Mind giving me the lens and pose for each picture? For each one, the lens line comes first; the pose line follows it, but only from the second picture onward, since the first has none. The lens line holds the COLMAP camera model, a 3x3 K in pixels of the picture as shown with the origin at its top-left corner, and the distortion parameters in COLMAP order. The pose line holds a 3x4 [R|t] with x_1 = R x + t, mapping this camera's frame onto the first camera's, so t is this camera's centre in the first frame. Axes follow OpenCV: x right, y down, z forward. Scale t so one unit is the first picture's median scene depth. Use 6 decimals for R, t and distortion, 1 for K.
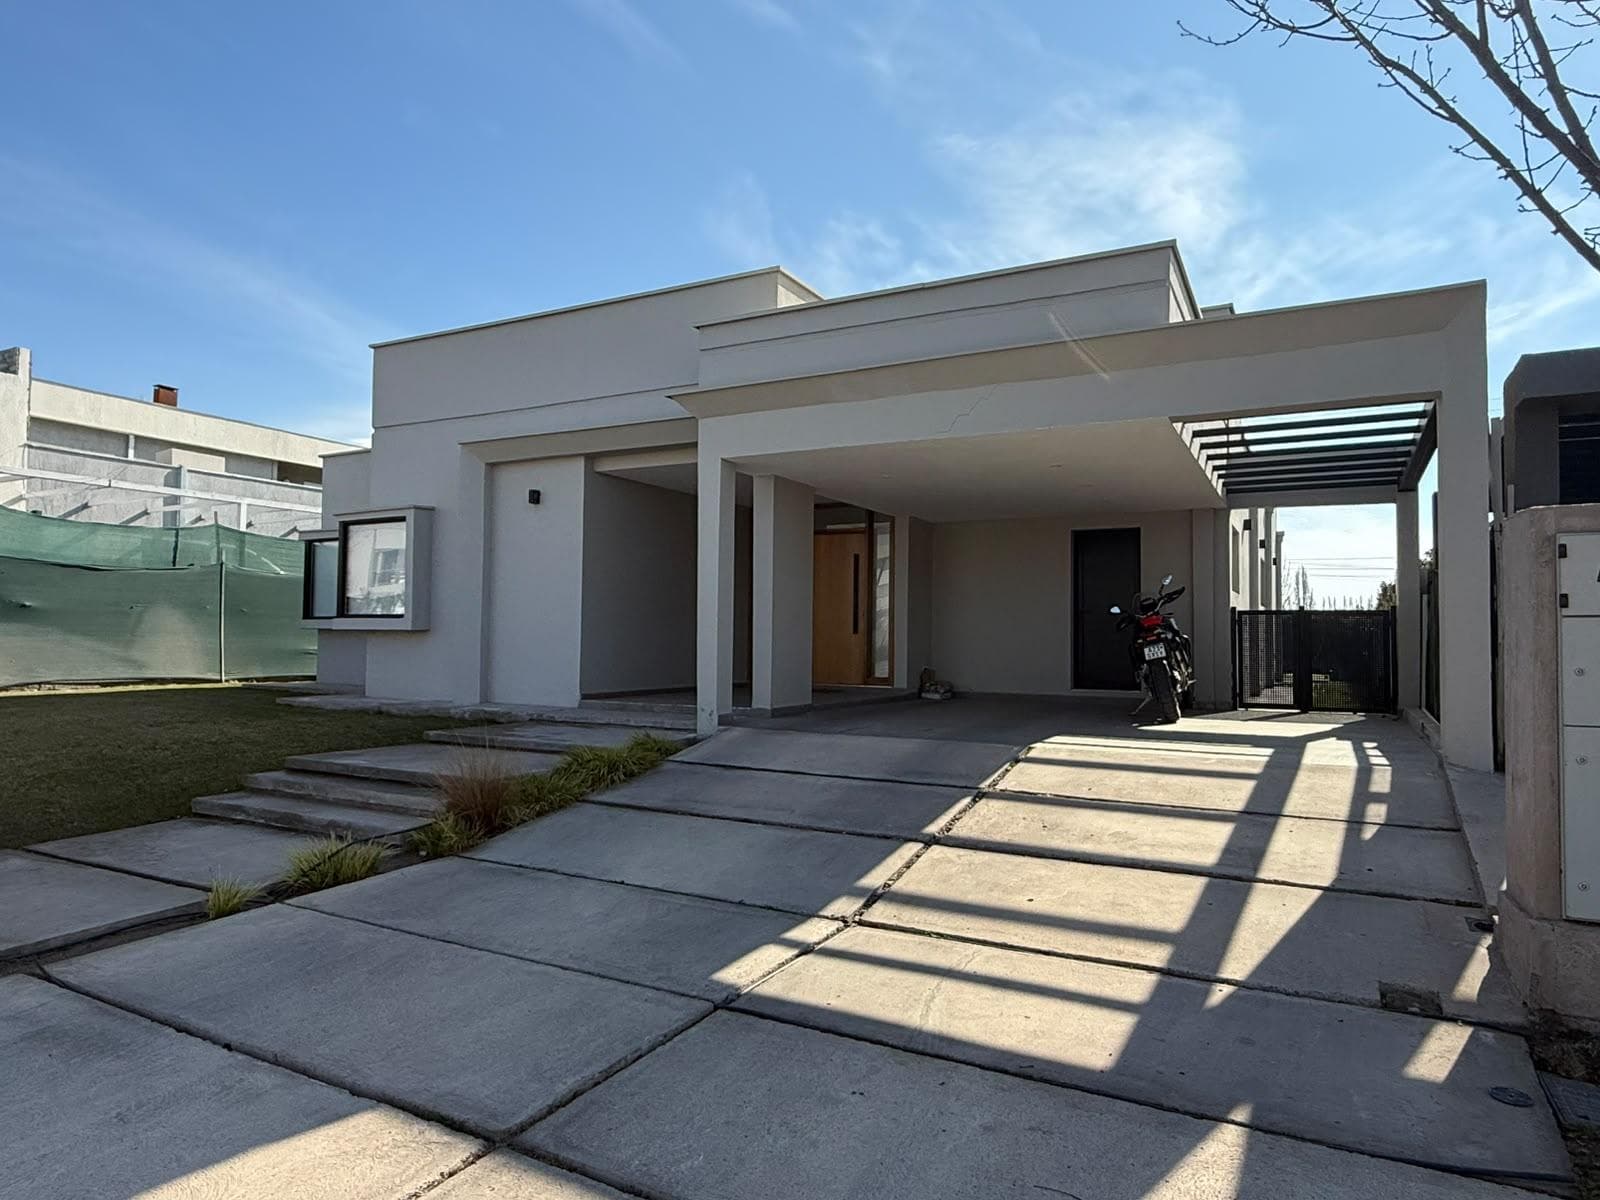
lens RADIAL K [[976.9, 0, 798.4], [0, 976.9, 537.2], [0, 0, 1]] dist [-0.000879, -0.000275]
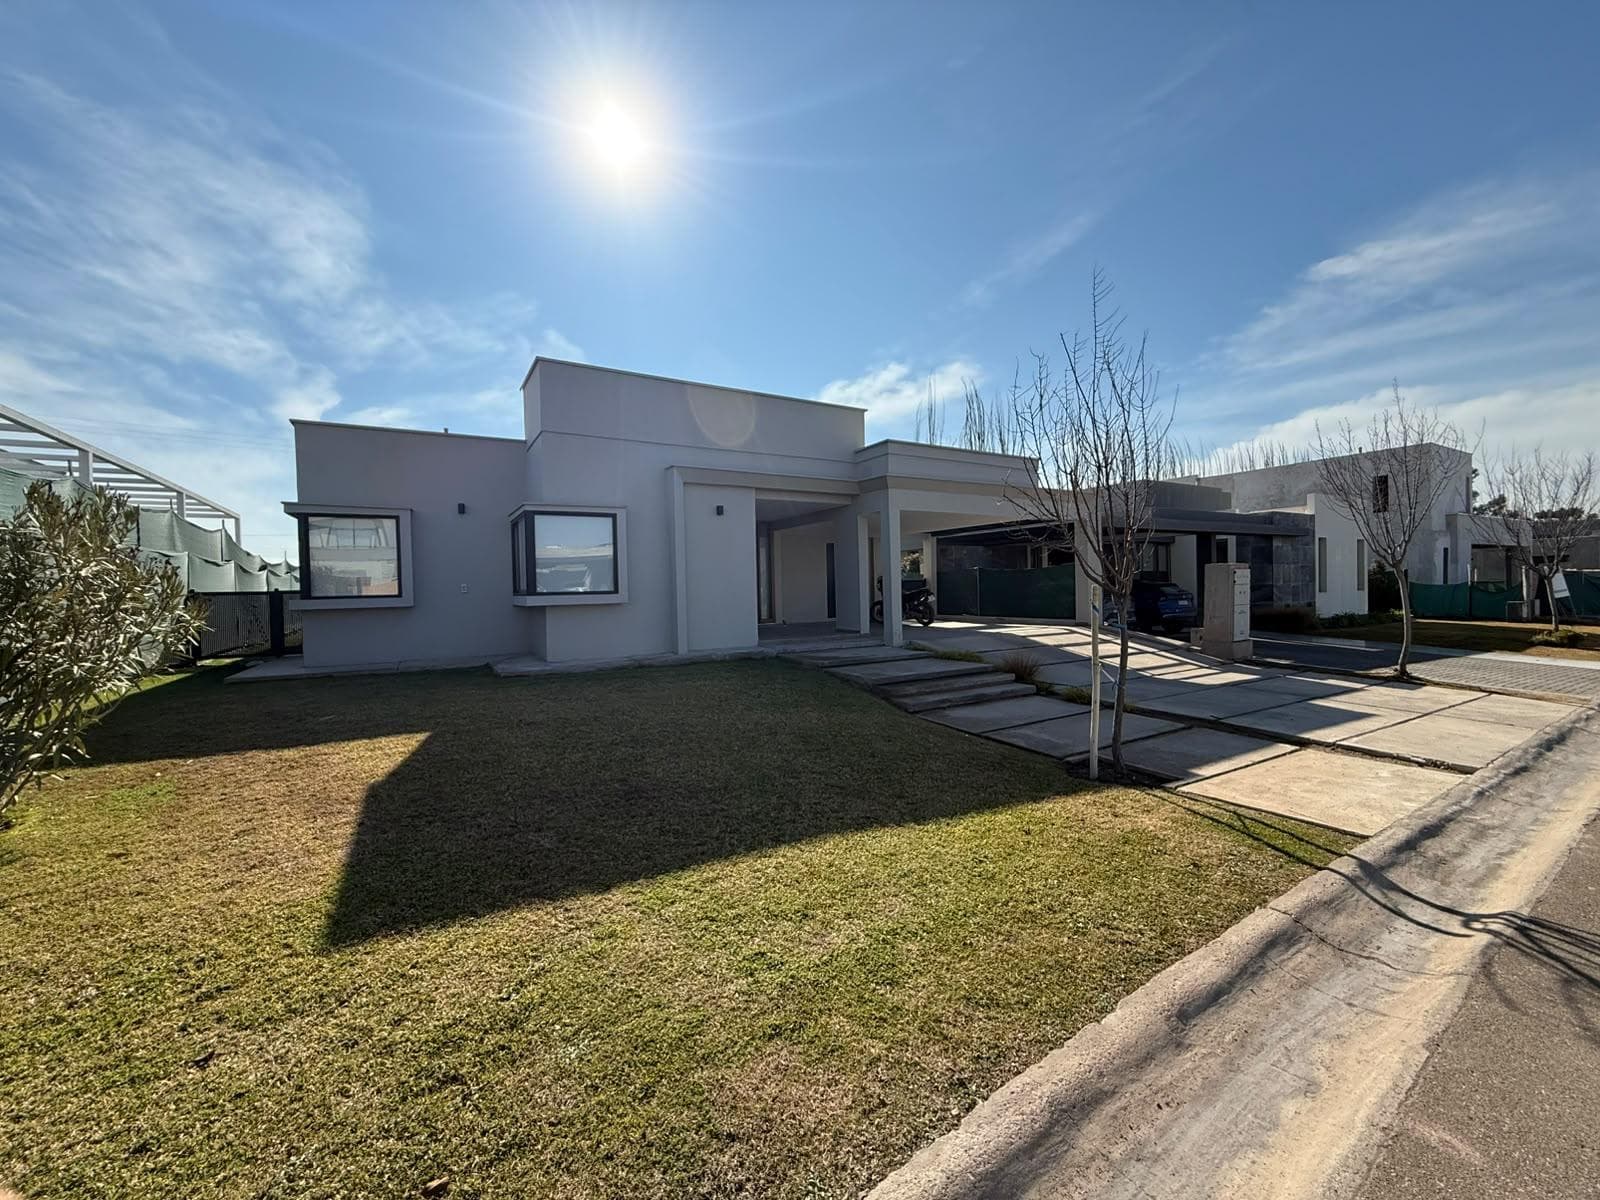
lens RADIAL K [[629.9, 0, 800.0], [0, 629.9, 600.0], [0, 0, 1]] dist [-0.002184, -0.001921]
pose [[0.514462, -0.040462, 0.856558, -0.958674], [-0.062031, 0.994513, 0.084235, 0.006451], [-0.855266, -0.096469, 0.509130, 0.368687]]
